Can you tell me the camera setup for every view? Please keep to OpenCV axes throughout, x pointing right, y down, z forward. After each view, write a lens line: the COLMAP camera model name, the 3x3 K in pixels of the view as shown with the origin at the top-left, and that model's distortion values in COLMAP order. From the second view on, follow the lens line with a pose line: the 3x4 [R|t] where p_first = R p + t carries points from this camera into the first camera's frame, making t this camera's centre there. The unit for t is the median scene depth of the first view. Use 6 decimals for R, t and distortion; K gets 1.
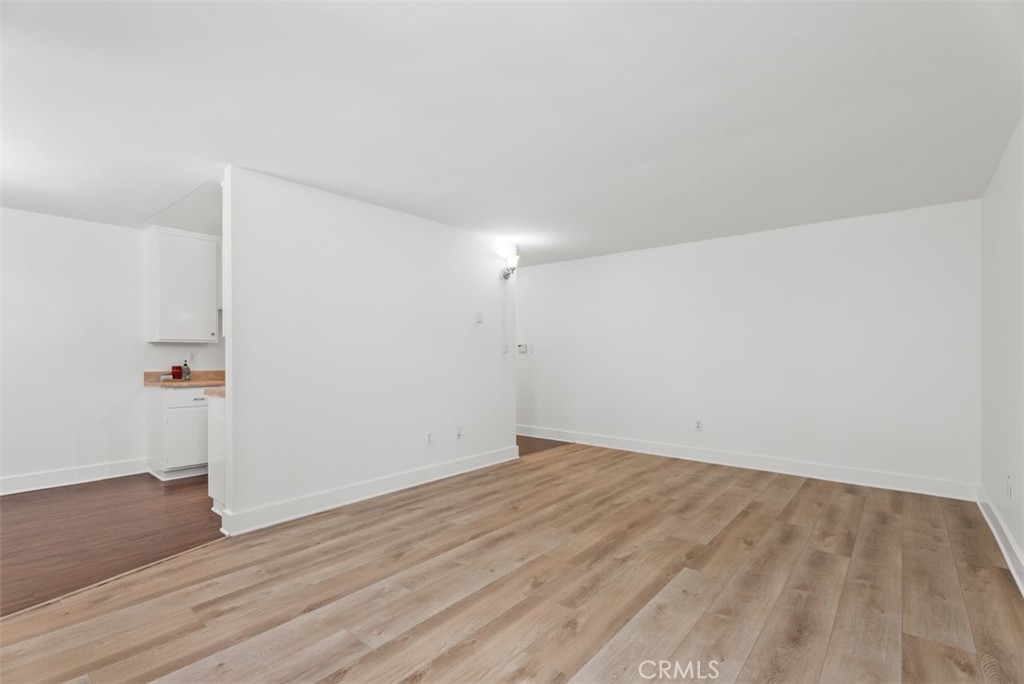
lens RADIAL K [[462.9, 0, 513.6], [0, 462.9, 353.0], [0, 0, 1]] dist [0.000822, 0.000117]
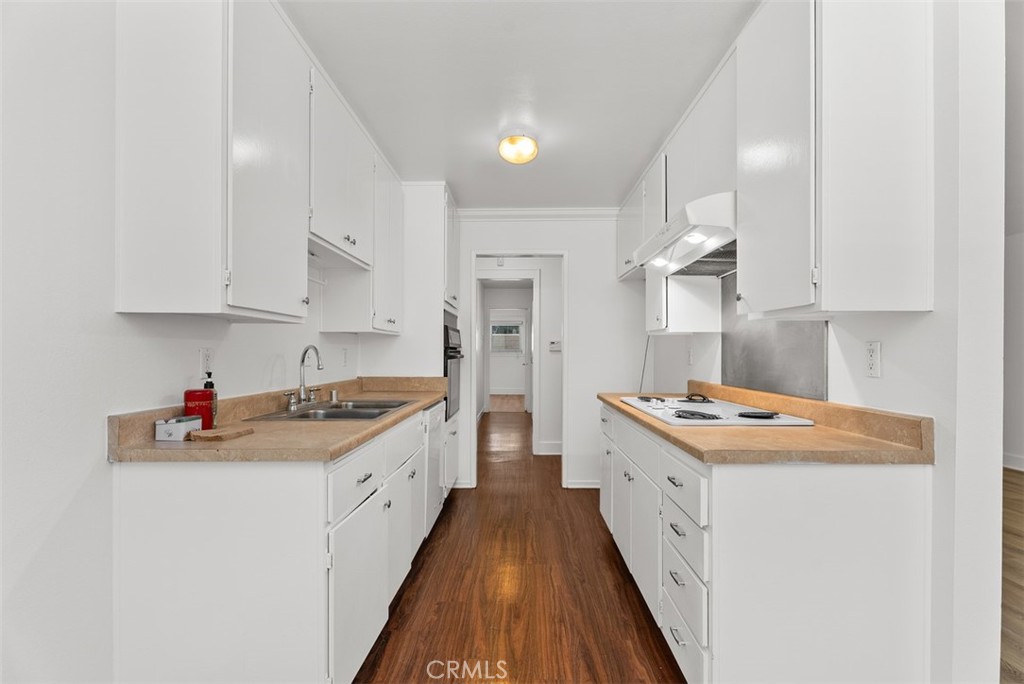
lens RADIAL K [[458.7, 0, 510.6], [0, 458.7, 351.0], [0, 0, 1]] dist [0.003469, 0.000677]
pose [[0.778186, 0.004409, 0.628018, -1.145077], [-0.003796, 0.999990, -0.002316, 0.000795], [-0.628022, -0.000582, 0.778195, 0.912540]]
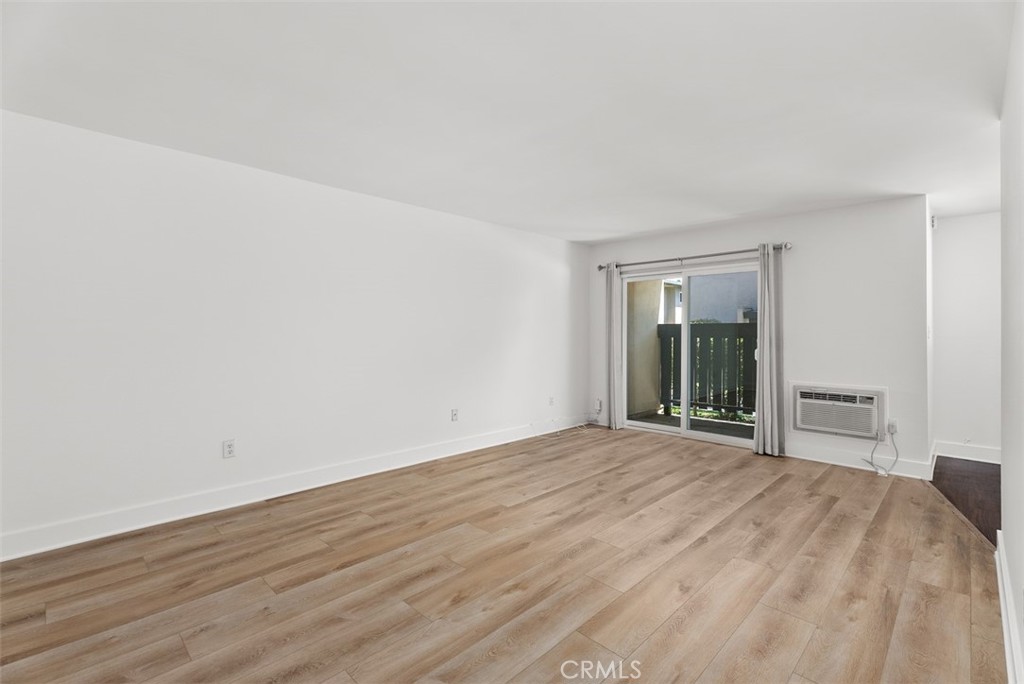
lens RADIAL K [[459.8, 0, 513.3], [0, 459.8, 337.7], [0, 0, 1]] dist [0.001049, -0.000114]
pose [[-0.996412, -0.003939, 0.084545, 0.203387], [-0.003146, 0.999950, 0.009512, -0.011214], [-0.084579, 0.009212, -0.996374, 1.821633]]
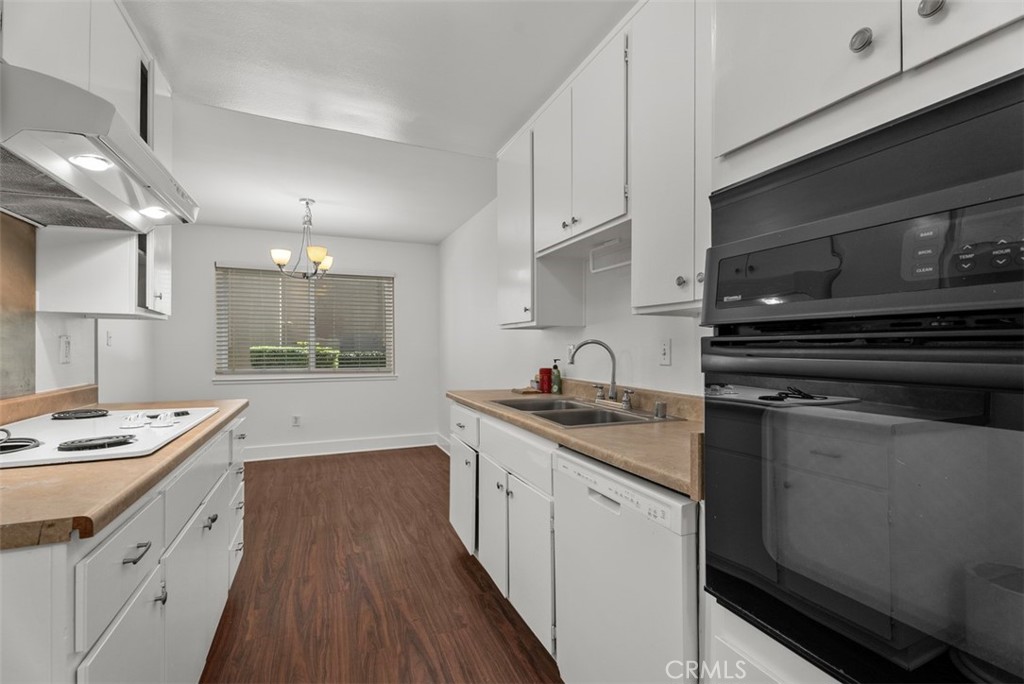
lens RADIAL K [[458.7, 0, 510.6], [0, 458.7, 351.0], [0, 0, 1]] dist [0.003469, 0.000677]
pose [[-0.454985, 0.005740, -0.890481, -0.278439], [-0.002127, 0.999969, 0.007532, 0.003255], [0.890497, 0.005321, -0.454958, 1.846705]]
